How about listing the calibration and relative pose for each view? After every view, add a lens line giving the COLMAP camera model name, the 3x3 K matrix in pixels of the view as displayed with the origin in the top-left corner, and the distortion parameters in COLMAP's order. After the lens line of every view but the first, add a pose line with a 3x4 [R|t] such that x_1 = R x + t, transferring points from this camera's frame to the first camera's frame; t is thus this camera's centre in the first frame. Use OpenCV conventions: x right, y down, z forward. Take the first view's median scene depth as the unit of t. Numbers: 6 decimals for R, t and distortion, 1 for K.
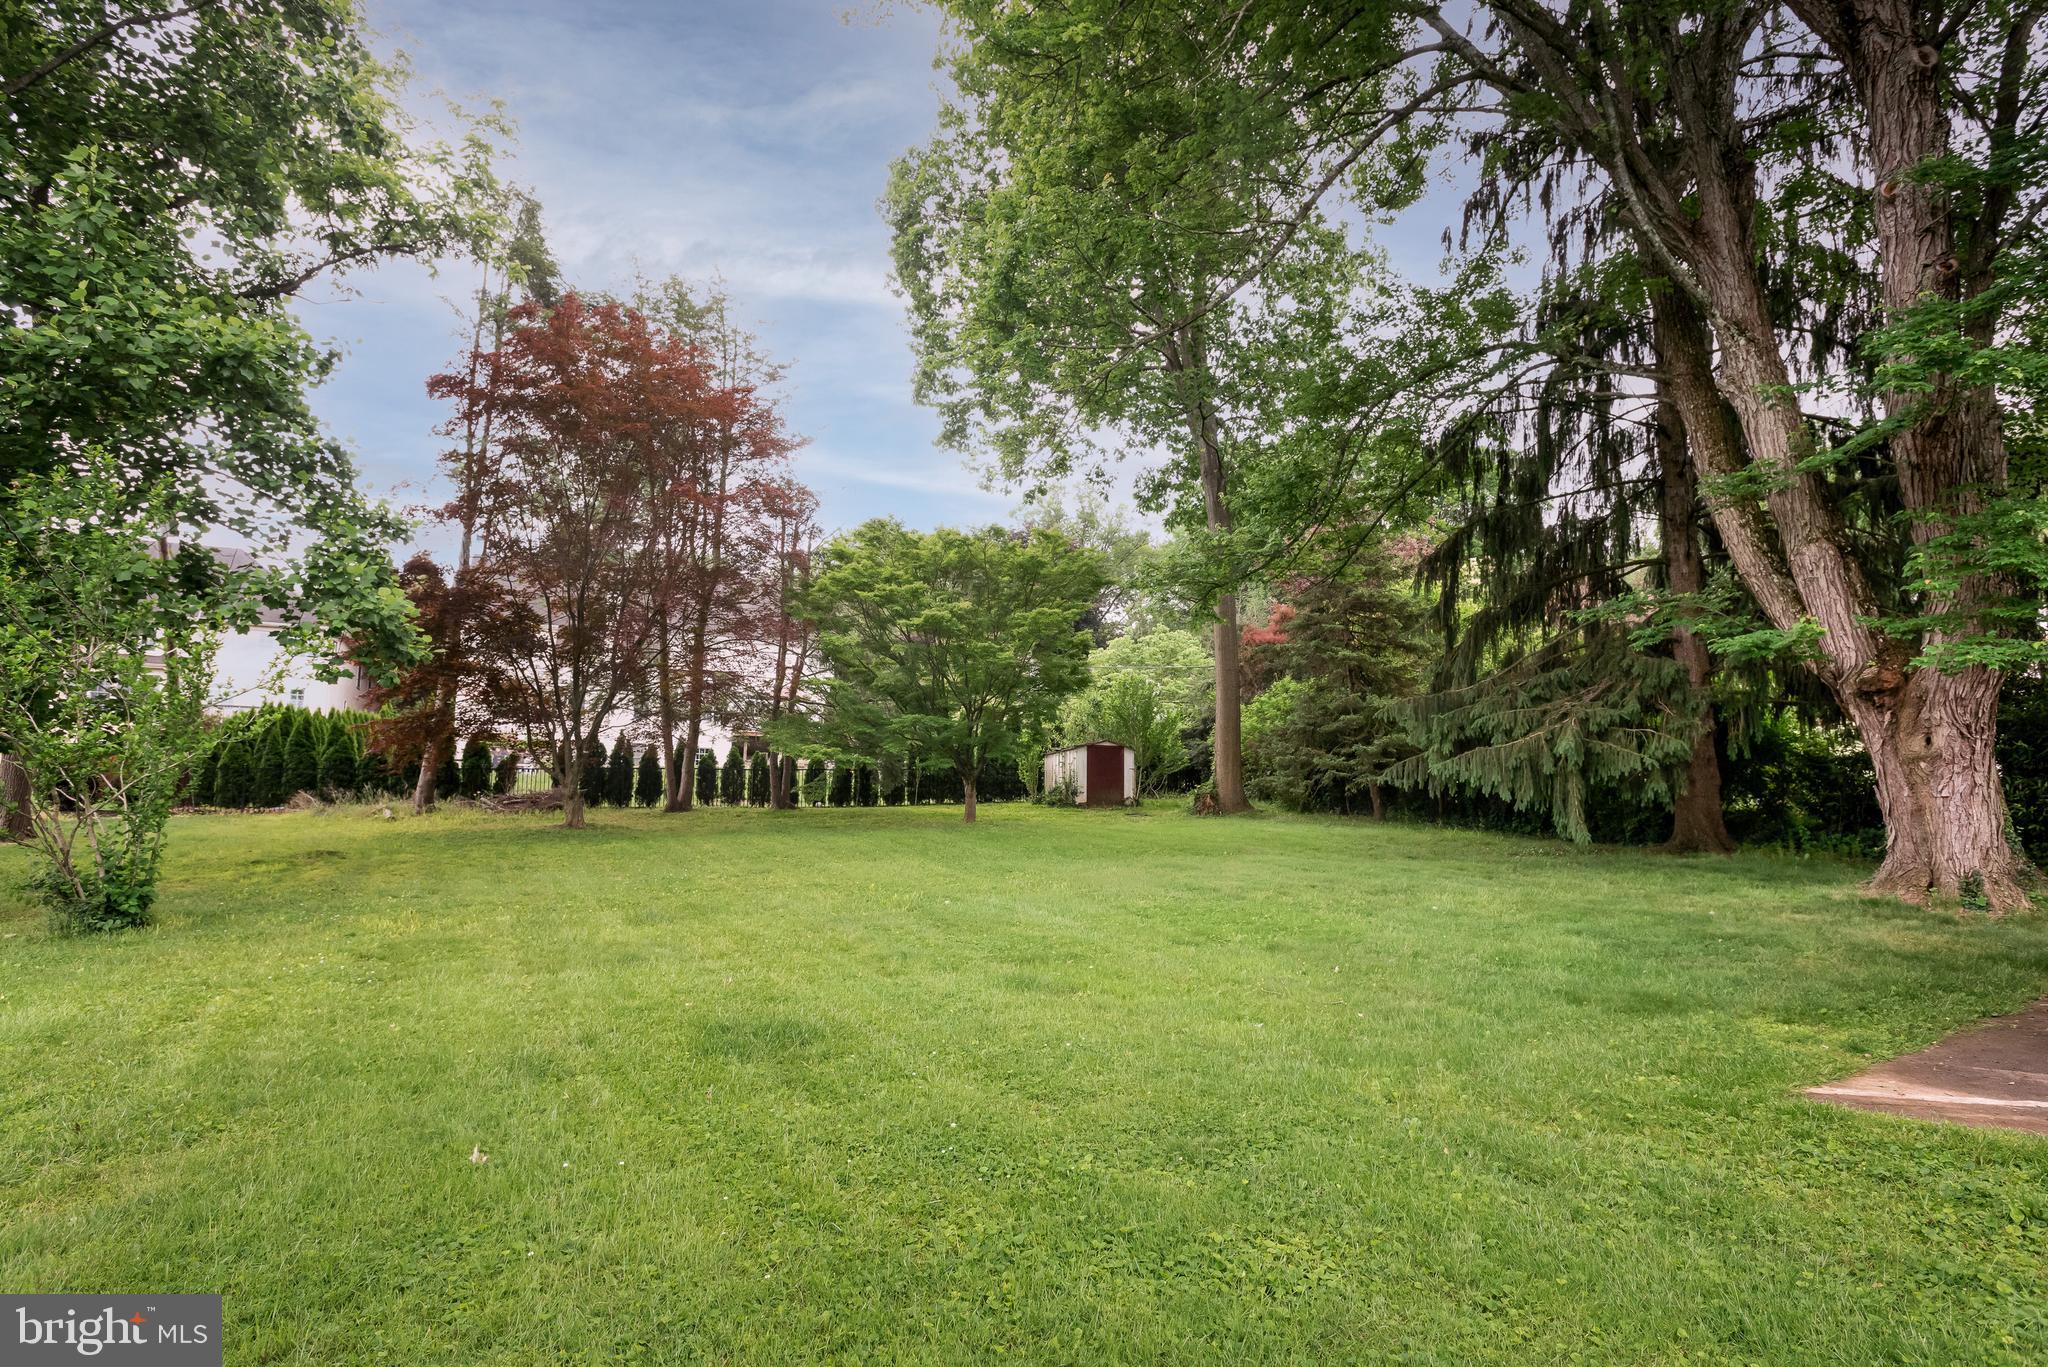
lens RADIAL K [[1099.8, 0, 1011.7], [0, 1099.8, 694.1], [0, 0, 1]] dist [0.014358, -0.001647]
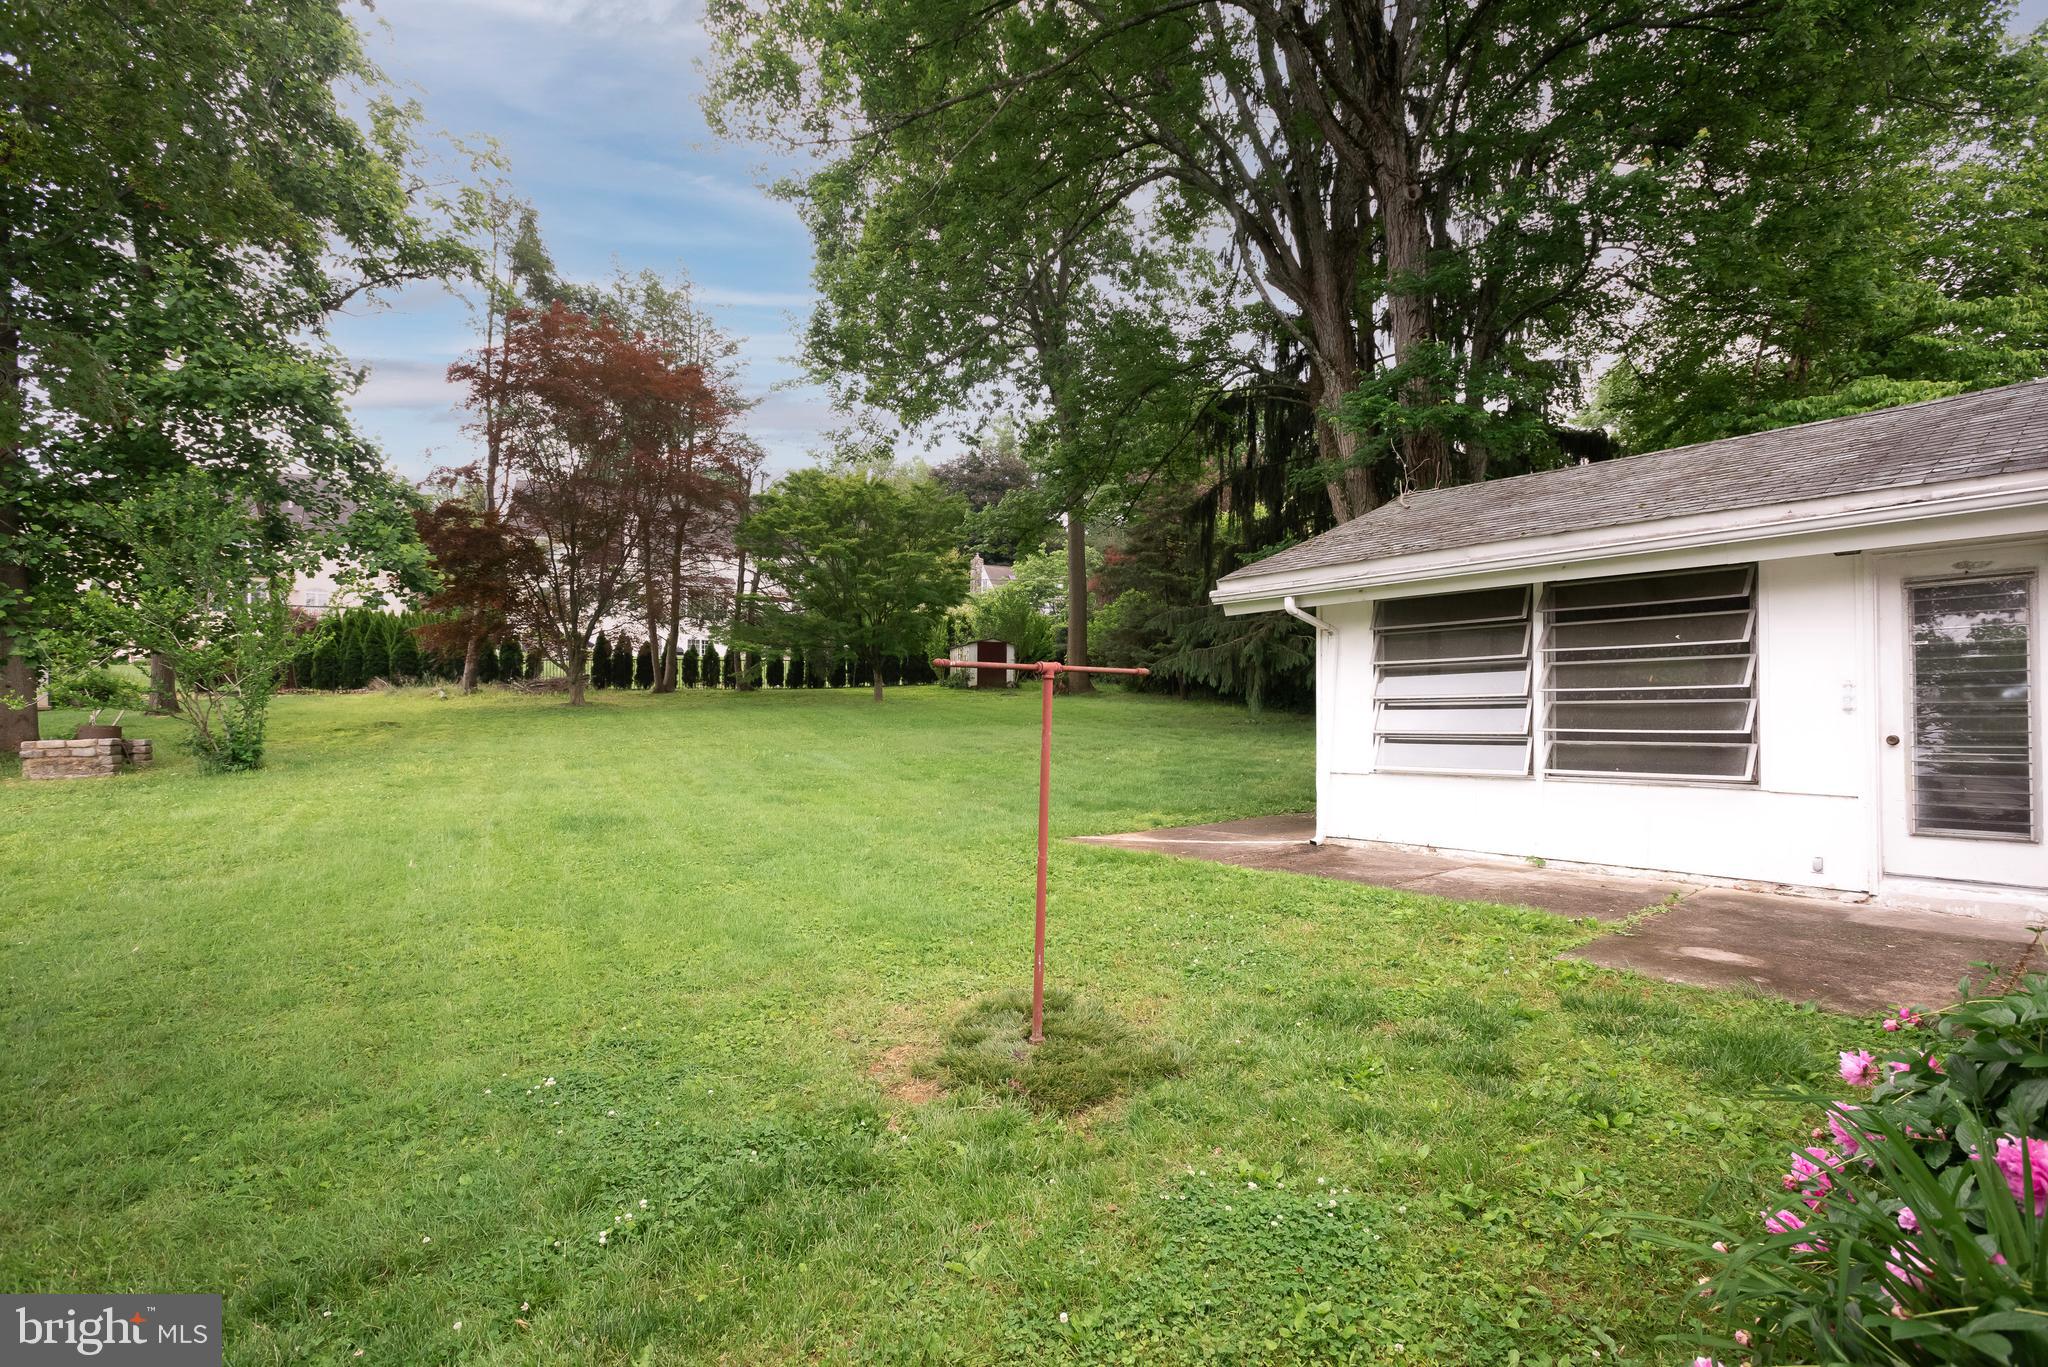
lens RADIAL K [[967.3, 0, 1027.6], [0, 967.3, 677.9], [0, 0, 1]] dist [0.011355, -0.003076]
pose [[0.999994, -0.001299, 0.003235, 0.149705], [0.000983, 0.995398, 0.095819, -0.025088], [-0.003344, -0.095816, 0.995393, -0.178964]]
